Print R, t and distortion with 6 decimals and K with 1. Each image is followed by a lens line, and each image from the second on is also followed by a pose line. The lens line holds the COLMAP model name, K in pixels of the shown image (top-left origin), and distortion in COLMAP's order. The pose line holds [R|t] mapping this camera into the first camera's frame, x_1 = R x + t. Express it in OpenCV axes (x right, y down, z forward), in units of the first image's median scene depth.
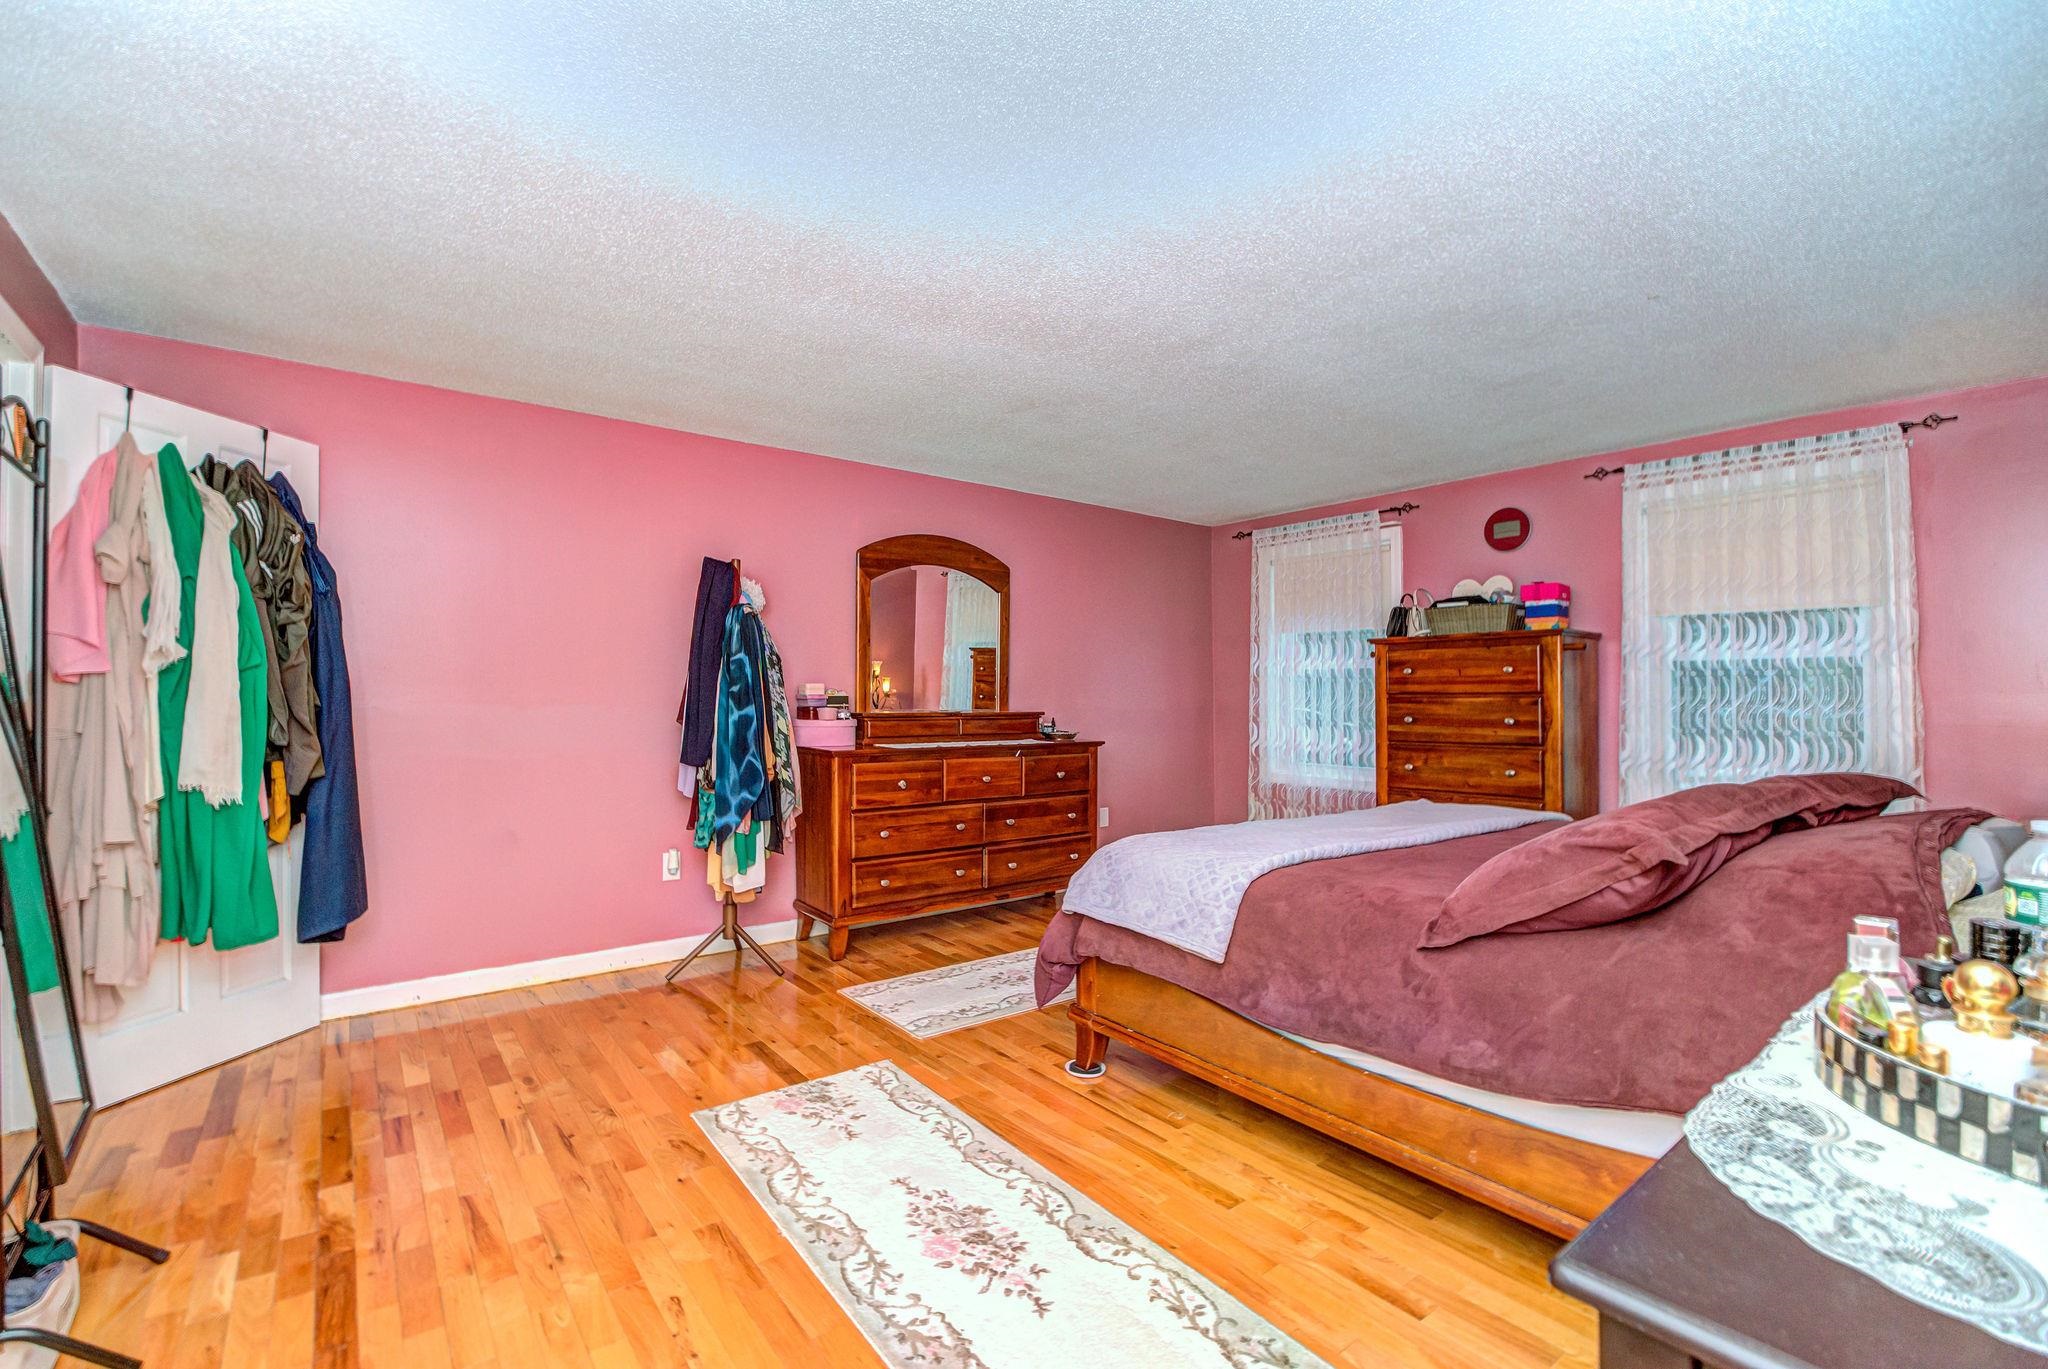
lens RADIAL K [[926.5, 0, 1032.8], [0, 926.5, 686.7], [0, 0, 1]] dist [-0.014030, -0.002760]
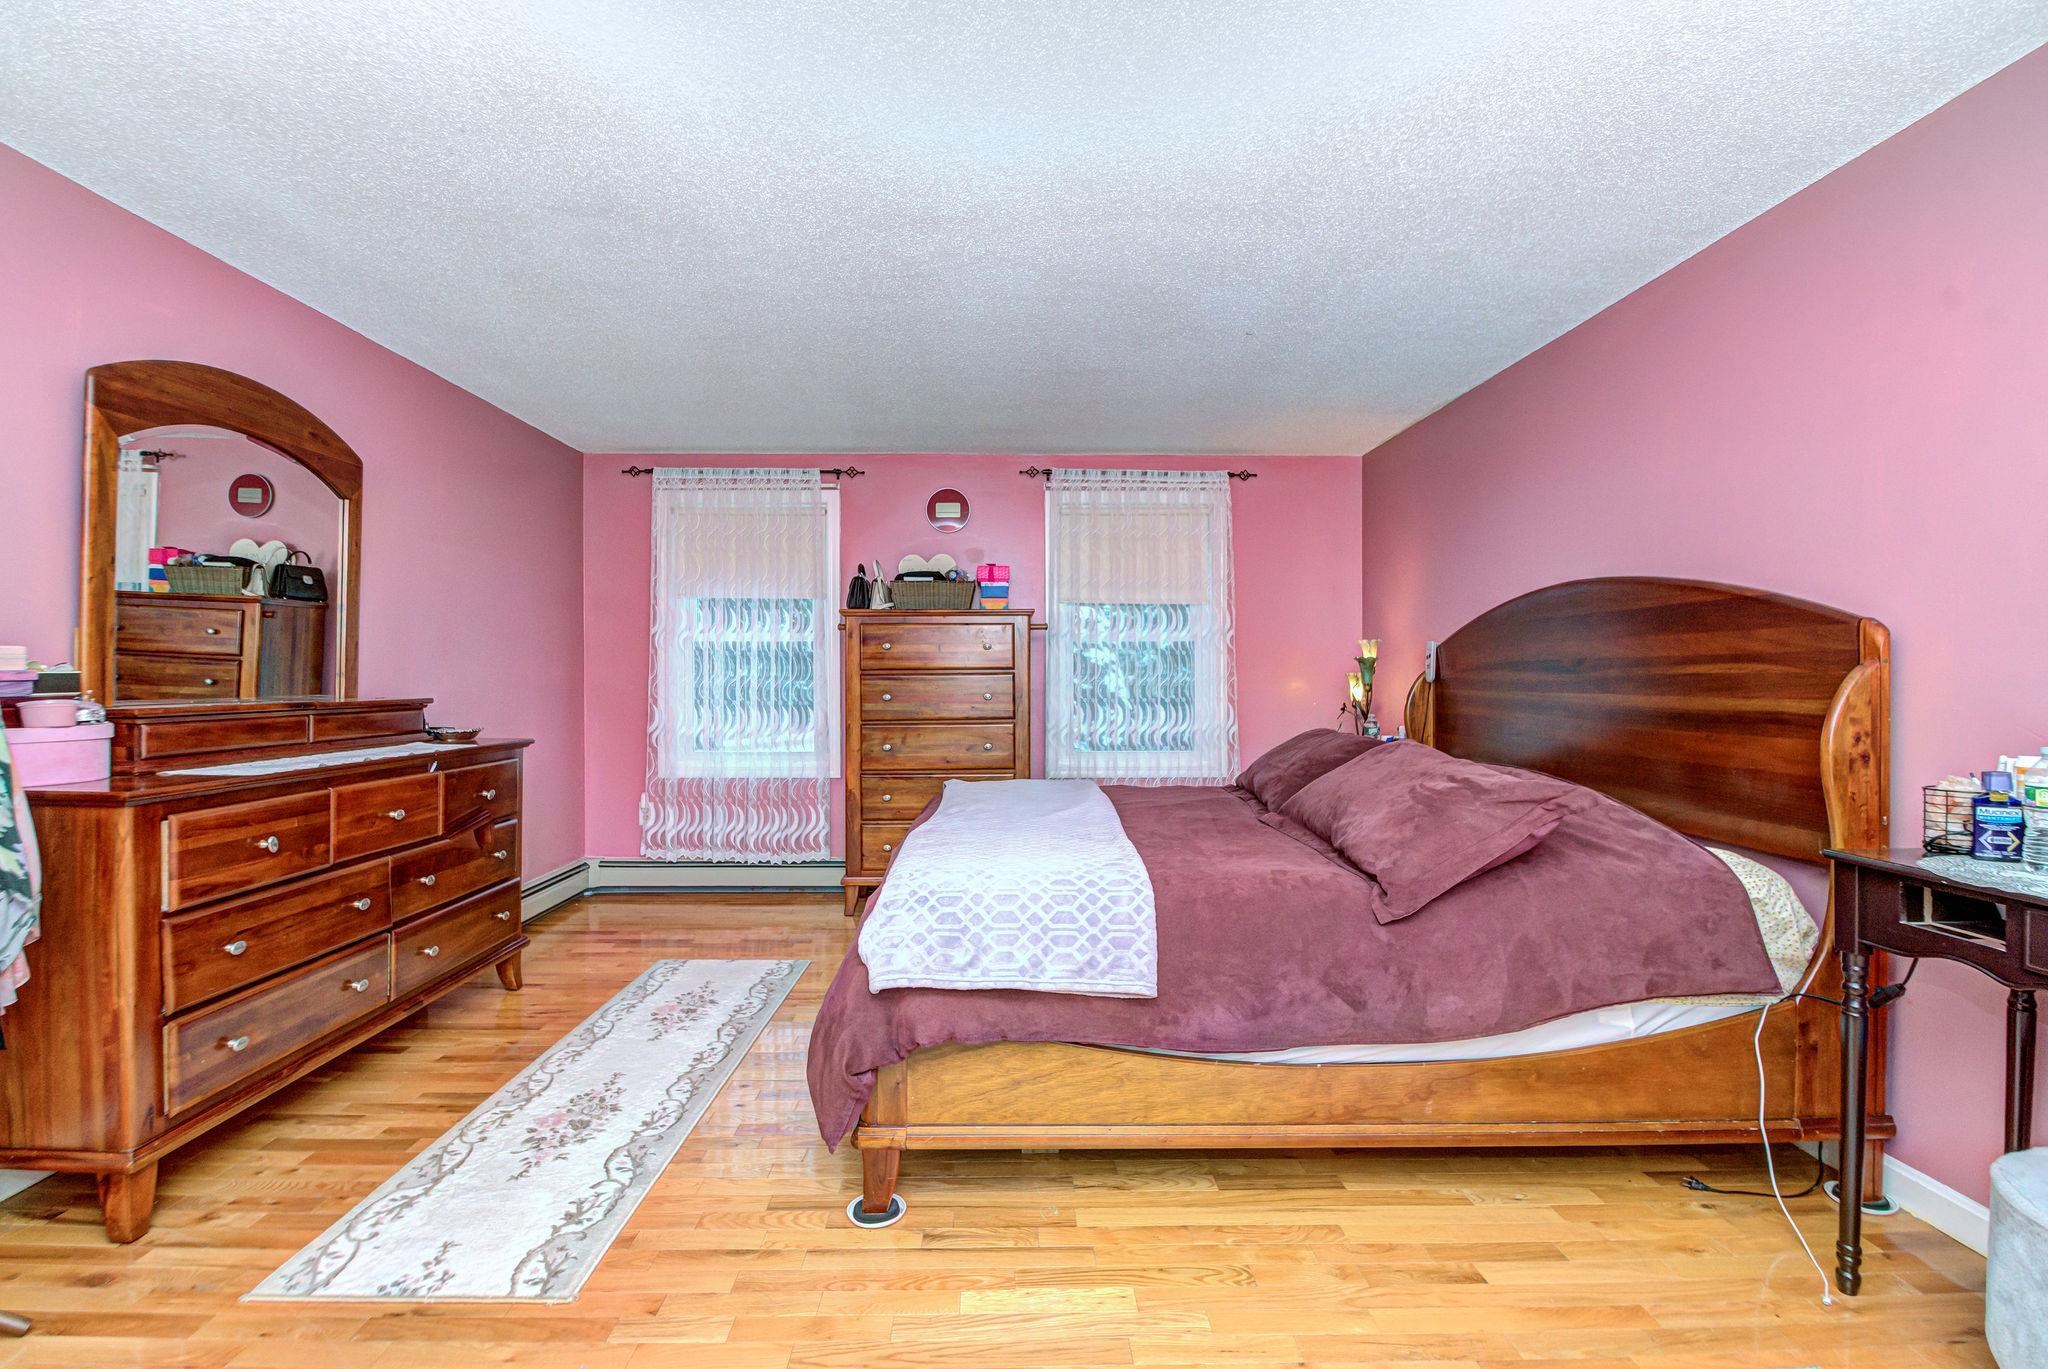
lens RADIAL K [[926.5, 0, 1029.6], [0, 926.5, 675.3], [0, 0, 1]] dist [-0.014030, -0.002760]
pose [[0.591126, -0.004679, 0.806566, -0.301326], [-0.004266, 0.999951, 0.008928, 0.004741], [-0.806568, -0.008719, 0.591077, 0.355738]]
